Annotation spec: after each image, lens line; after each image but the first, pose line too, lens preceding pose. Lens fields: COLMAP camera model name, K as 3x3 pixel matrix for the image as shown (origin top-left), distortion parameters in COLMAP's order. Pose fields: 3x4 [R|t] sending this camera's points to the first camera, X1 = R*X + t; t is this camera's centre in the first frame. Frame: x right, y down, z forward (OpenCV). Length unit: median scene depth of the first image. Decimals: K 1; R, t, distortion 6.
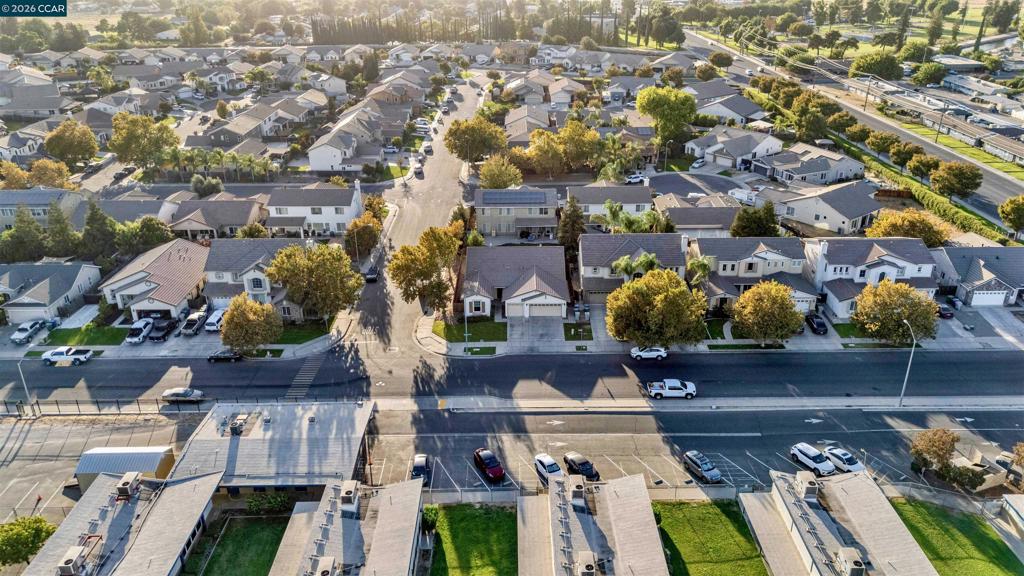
lens RADIAL K [[753.2, 0, 512.0], [0, 753.2, 288.0], [0, 0, 1]] dist [0.057369, -0.058016]
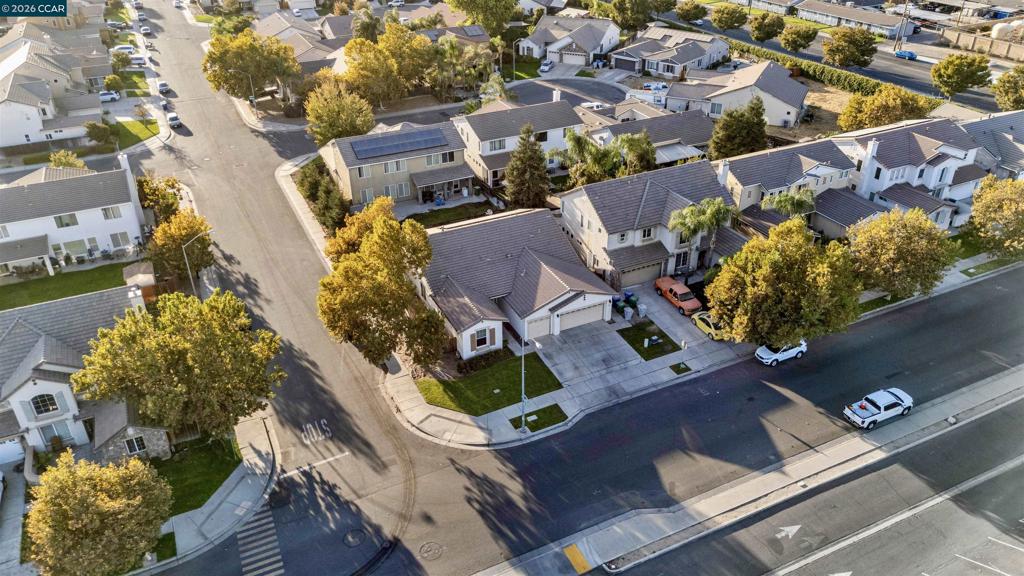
lens RADIAL K [[753.2, 0, 512.0], [0, 753.2, 288.0], [0, 0, 1]] dist [0.057369, -0.058016]
pose [[0.897742, -0.225111, 0.378661, -0.235347], [0.183542, 0.972551, 0.143025, -0.092604], [-0.400464, -0.058899, 0.914418, 0.437925]]
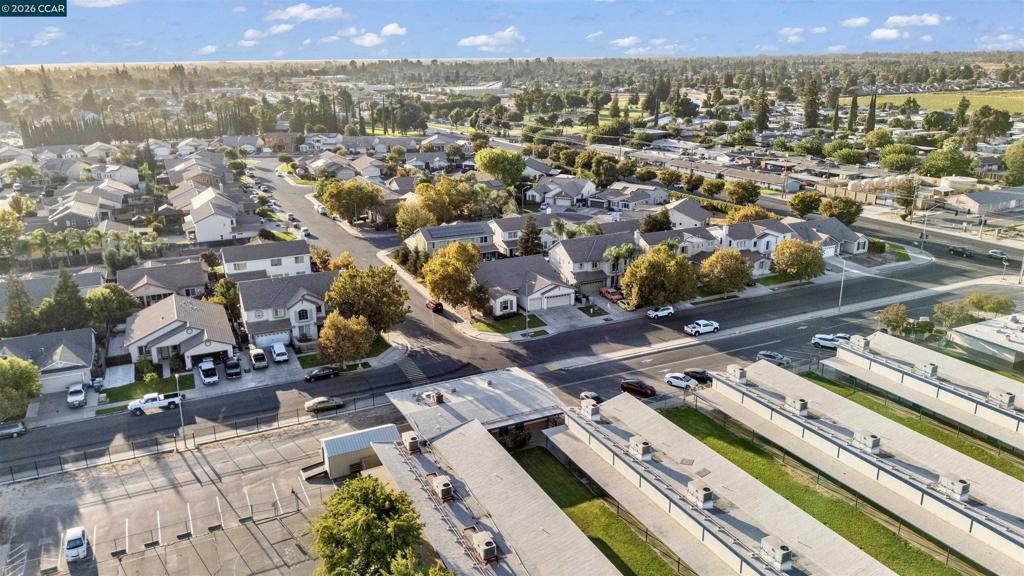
lens RADIAL K [[753.2, 0, 512.0], [0, 753.2, 288.0], [0, 0, 1]] dist [0.057369, -0.058016]
pose [[0.902778, -0.125838, 0.411286, -0.496816], [0.179447, 0.979240, -0.094276, 0.106123], [-0.390885, 0.158914, 0.906618, -0.052721]]
